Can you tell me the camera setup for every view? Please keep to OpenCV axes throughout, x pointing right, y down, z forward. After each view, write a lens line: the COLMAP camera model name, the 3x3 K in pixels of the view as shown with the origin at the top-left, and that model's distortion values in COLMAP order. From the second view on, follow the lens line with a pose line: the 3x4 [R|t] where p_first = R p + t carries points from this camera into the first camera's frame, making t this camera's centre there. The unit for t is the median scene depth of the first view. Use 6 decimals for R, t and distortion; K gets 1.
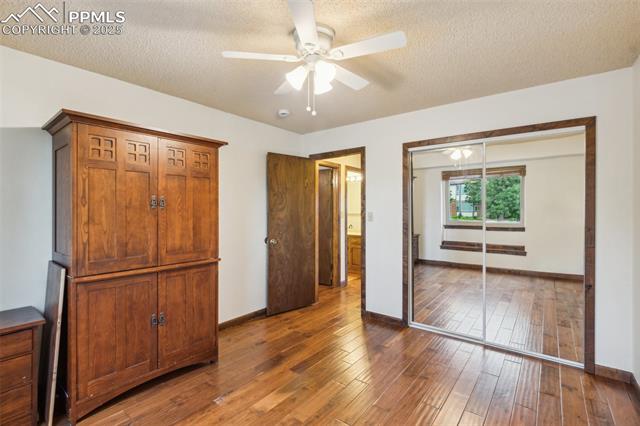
lens RADIAL K [[302.9, 0, 316.3], [0, 302.9, 213.8], [0, 0, 1]] dist [-0.000641, 0.000094]
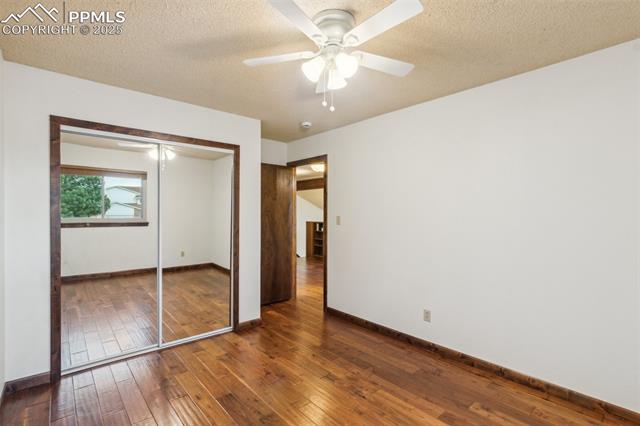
lens RADIAL K [[302.9, 0, 316.3], [0, 302.9, 213.8], [0, 0, 1]] dist [-0.000641, 0.000094]
pose [[0.212596, 0.003243, 0.977135, -0.356433], [0.005069, 0.999977, -0.004422, 0.001856], [-0.977127, 0.005893, 0.212575, 0.342097]]
